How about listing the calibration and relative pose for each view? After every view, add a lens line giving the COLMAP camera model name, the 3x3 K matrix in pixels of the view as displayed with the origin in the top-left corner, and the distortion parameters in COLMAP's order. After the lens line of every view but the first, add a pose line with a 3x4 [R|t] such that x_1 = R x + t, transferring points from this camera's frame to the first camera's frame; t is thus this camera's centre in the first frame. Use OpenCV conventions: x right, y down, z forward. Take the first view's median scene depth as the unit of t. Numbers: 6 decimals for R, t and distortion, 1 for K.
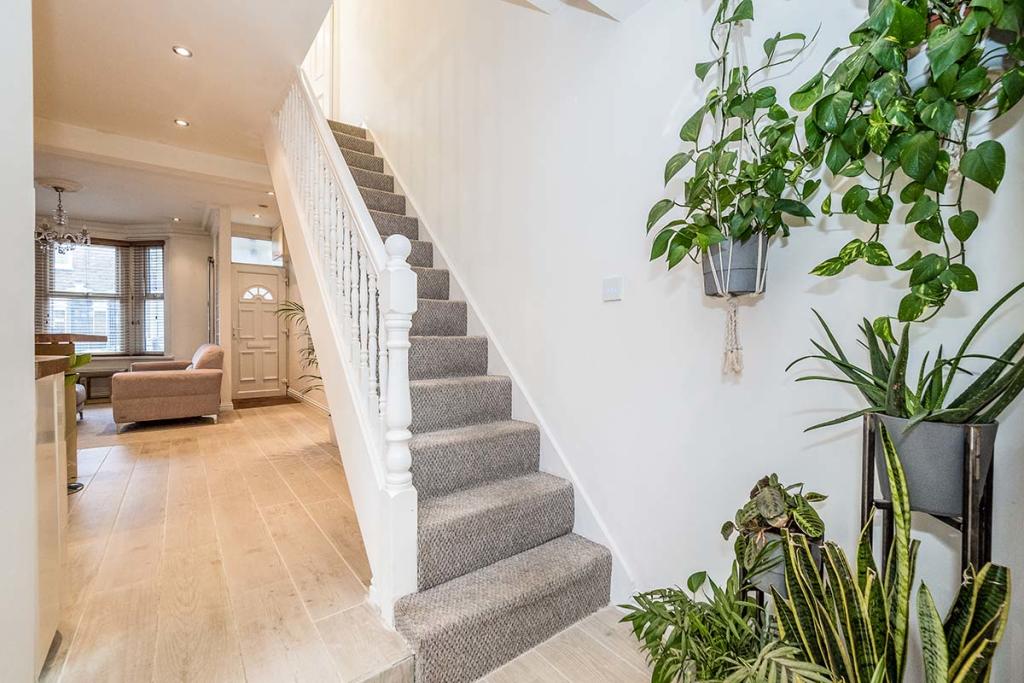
lens RADIAL K [[443.3, 0, 511.3], [0, 443.3, 331.8], [0, 0, 1]] dist [0.000846, 0.000310]
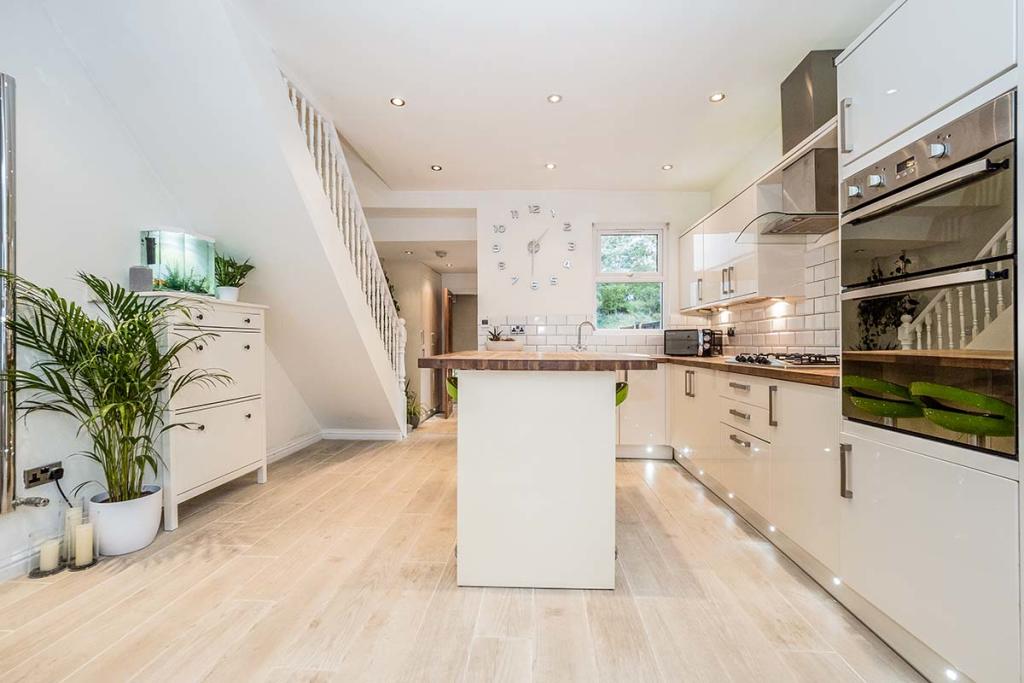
lens RADIAL K [[430.8, 0, 507.1], [0, 430.8, 339.4], [0, 0, 1]] dist [-0.005962, -0.000677]
pose [[-0.755597, 0.005554, 0.655013, -1.187763], [-0.008562, 0.999795, -0.018354, -0.006506], [-0.654981, -0.019476, -0.755395, 1.180081]]
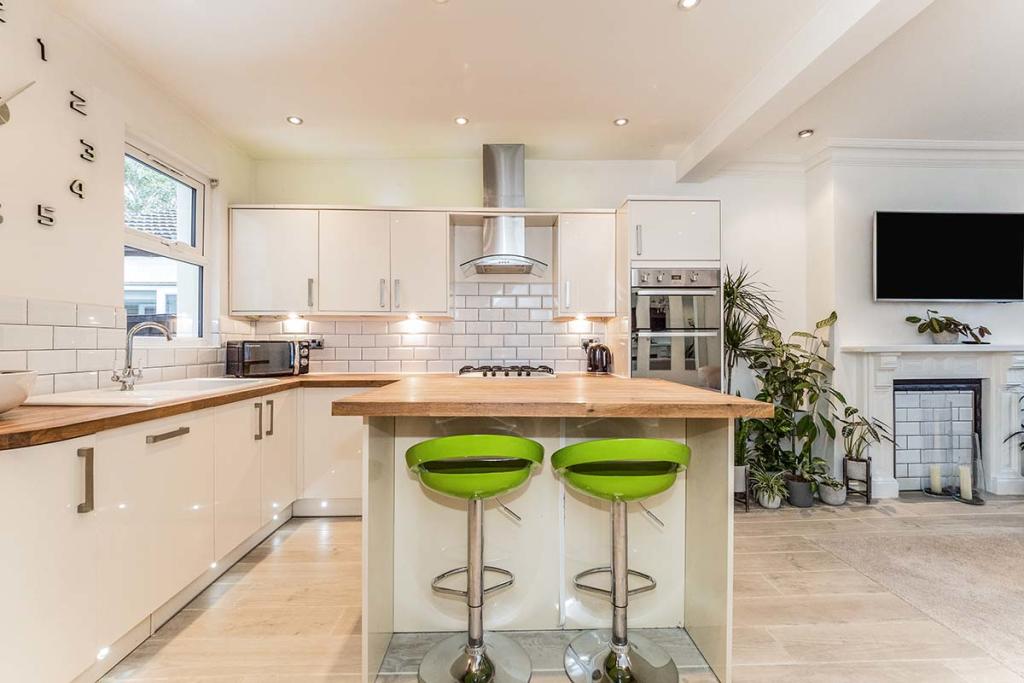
lens RADIAL K [[450.2, 0, 532.7], [0, 450.2, 326.3], [0, 0, 1]] dist [0.018230, 0.000221]
pose [[-0.557696, -0.031530, -0.829446, -0.363030], [0.012330, 0.998853, -0.046260, -0.038245], [0.829954, -0.036027, -0.556668, 0.928865]]
